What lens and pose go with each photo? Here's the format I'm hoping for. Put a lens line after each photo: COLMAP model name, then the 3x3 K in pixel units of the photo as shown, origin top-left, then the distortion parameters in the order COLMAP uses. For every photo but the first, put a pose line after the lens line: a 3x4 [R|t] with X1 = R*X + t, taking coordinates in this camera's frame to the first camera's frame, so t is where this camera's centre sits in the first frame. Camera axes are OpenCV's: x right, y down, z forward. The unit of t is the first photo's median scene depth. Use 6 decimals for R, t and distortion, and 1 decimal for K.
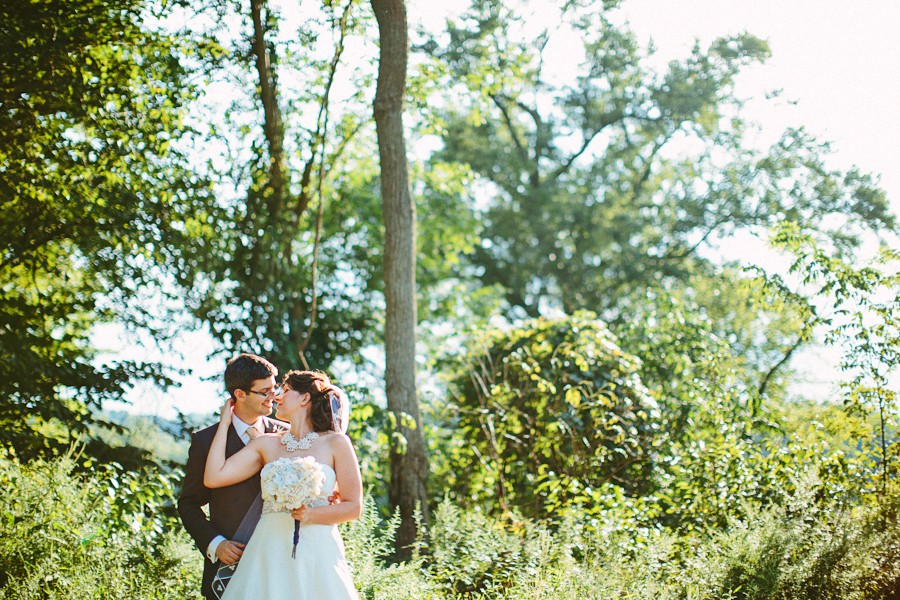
lens RADIAL K [[1301.7, 0, 454.8], [0, 1301.7, 300.6], [0, 0, 1]] dist [-0.135825, 0.000000]
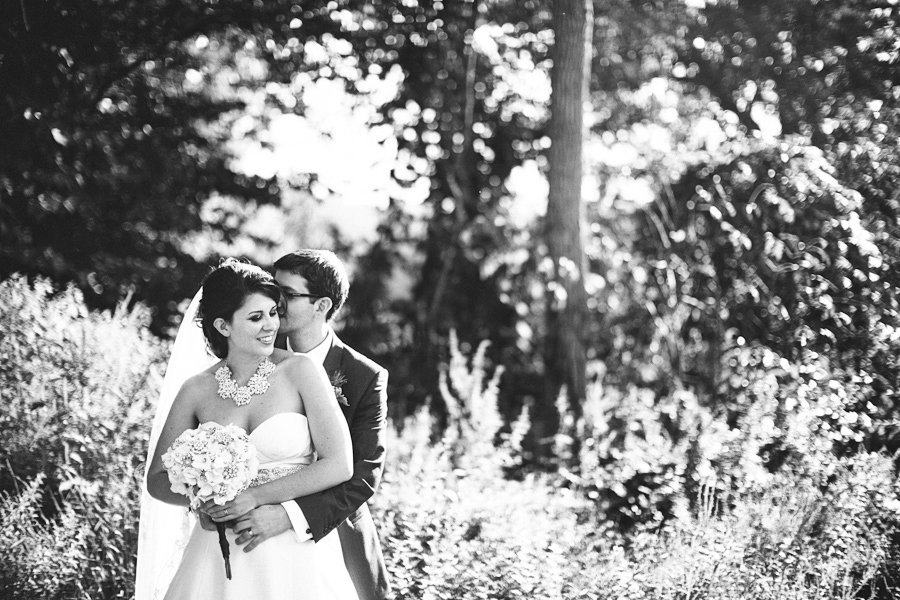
lens RADIAL K [[1301.7, 0, 454.0], [0, 1301.7, 295.3], [0, 0, 1]] dist [-0.135825, 0.000000]
pose [[0.985975, 0.050440, -0.159088, 0.019930], [-0.025106, 0.987215, 0.157404, -0.015798], [0.164993, -0.151203, 0.974636, 0.149035]]
